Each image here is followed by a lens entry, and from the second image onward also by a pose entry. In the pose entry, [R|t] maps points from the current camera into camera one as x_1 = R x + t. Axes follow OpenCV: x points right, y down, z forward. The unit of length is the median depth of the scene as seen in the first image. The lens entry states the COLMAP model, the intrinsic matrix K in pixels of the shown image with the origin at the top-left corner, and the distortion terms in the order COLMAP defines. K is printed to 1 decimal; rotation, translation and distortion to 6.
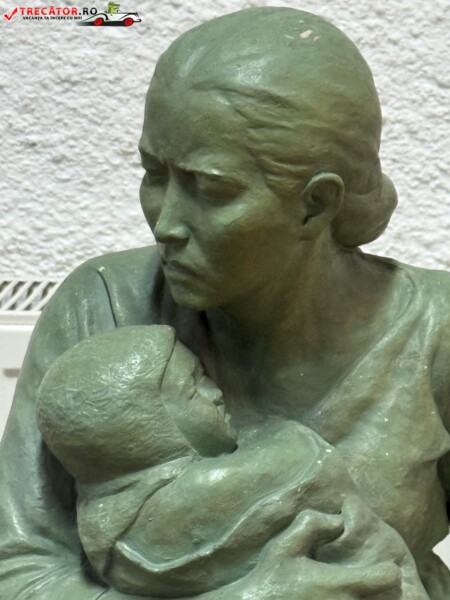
lens RADIAL K [[2077.7, 0, 225.2], [0, 2077.7, 300.8], [0, 0, 1]] dist [0.009876, 0.000000]
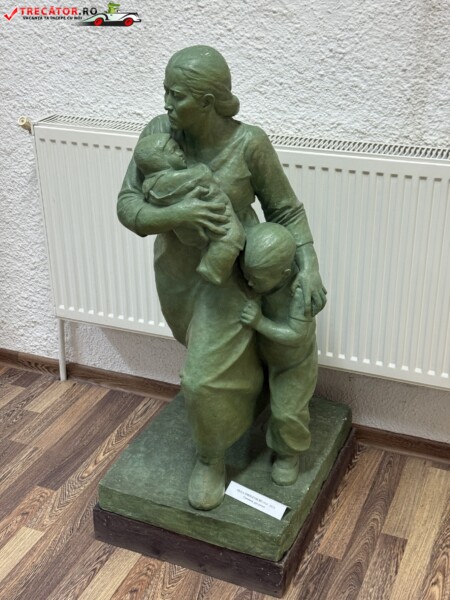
lens RADIAL K [[839.8, 0, 224.0], [0, 839.8, 298.5], [0, 0, 1]] dist [0.143731, 0.000000]
pose [[0.975944, 0.109677, -0.188425, 0.388762], [-0.078190, 0.982835, 0.167097, 0.041463], [0.203518, -0.148345, 0.967768, -0.491969]]
